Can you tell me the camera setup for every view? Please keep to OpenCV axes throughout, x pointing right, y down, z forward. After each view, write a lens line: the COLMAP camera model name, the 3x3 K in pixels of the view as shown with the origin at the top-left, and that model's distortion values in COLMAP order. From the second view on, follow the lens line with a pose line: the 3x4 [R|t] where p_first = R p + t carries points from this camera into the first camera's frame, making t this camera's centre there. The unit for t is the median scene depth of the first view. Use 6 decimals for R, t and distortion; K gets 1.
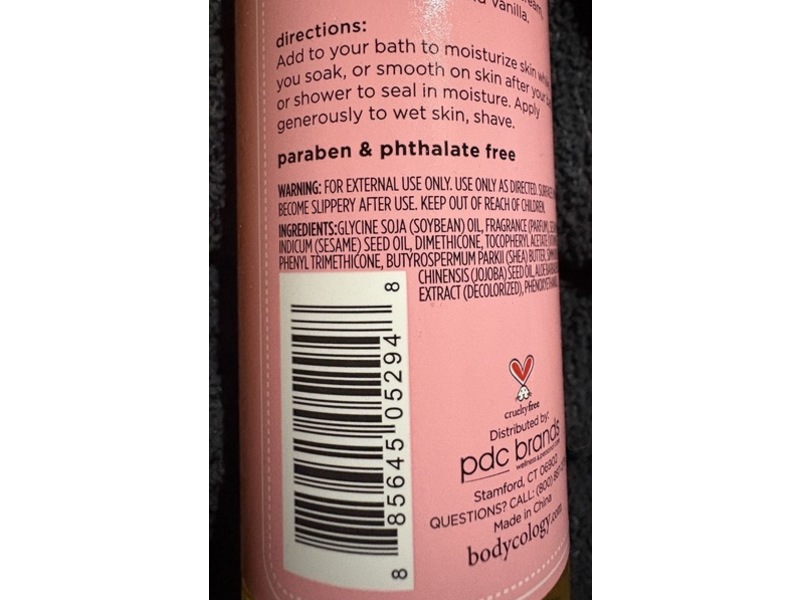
lens RADIAL K [[536.9, 0, 418.8], [0, 536.9, 304.8], [0, 0, 1]] dist [-0.003200, -0.000947]
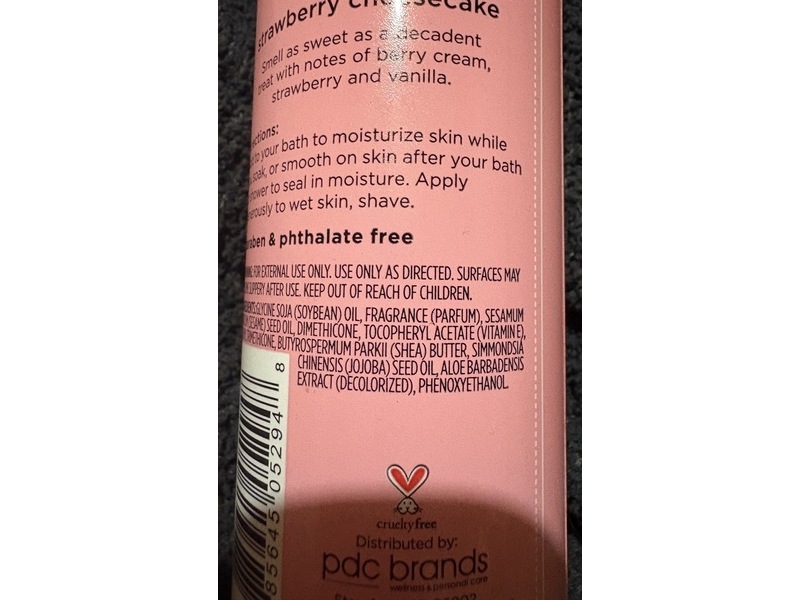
lens RADIAL K [[536.9, 0, 418.8], [0, 536.9, 304.8], [0, 0, 1]] dist [-0.003200, -0.000947]
pose [[0.755372, 0.069077, -0.651645, 0.824250], [-0.095671, 0.995398, -0.005384, -0.173178], [0.648275, 0.066411, 0.758505, 0.357236]]
